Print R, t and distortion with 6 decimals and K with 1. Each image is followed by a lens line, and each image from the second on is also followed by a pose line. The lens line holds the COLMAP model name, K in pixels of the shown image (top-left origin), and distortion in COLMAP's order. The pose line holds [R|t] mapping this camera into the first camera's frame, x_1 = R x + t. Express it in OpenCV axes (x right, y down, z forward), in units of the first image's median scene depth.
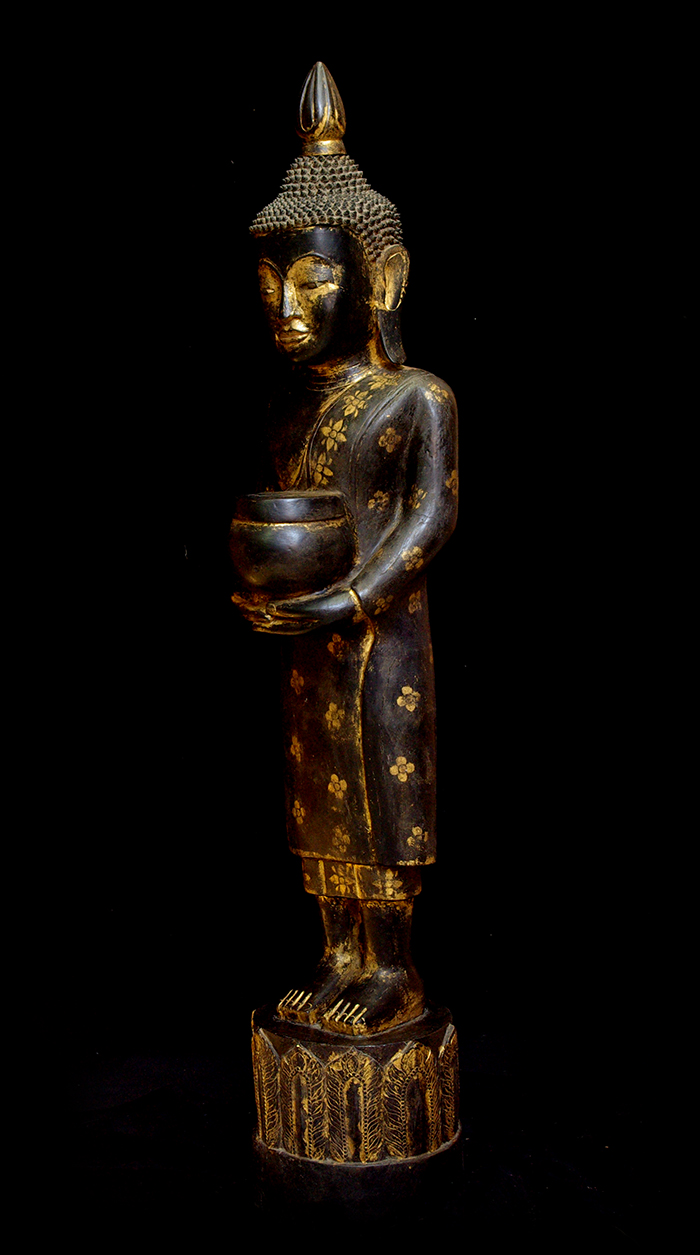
lens RADIAL K [[2140.2, 0, 350.3], [0, 2140.2, 626.5], [0, 0, 1]] dist [-0.017111, 0.000000]
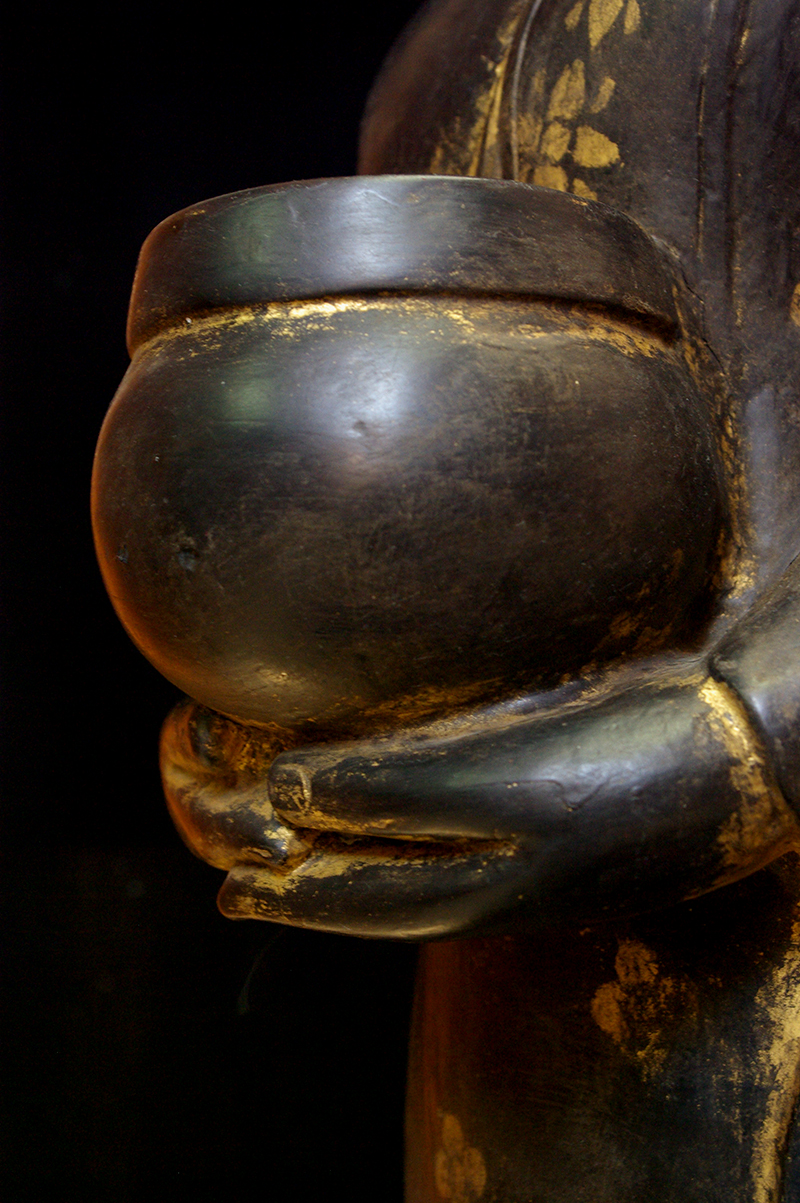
lens RADIAL K [[1887.4, 0, 397.6], [0, 1887.4, 601.7], [0, 0, 1]] dist [-0.009404, 0.000000]
pose [[0.986452, -0.002739, -0.164027, 0.000636], [-0.032833, 0.976334, -0.213763, 0.010982], [0.160731, 0.216253, 0.963016, 0.830434]]
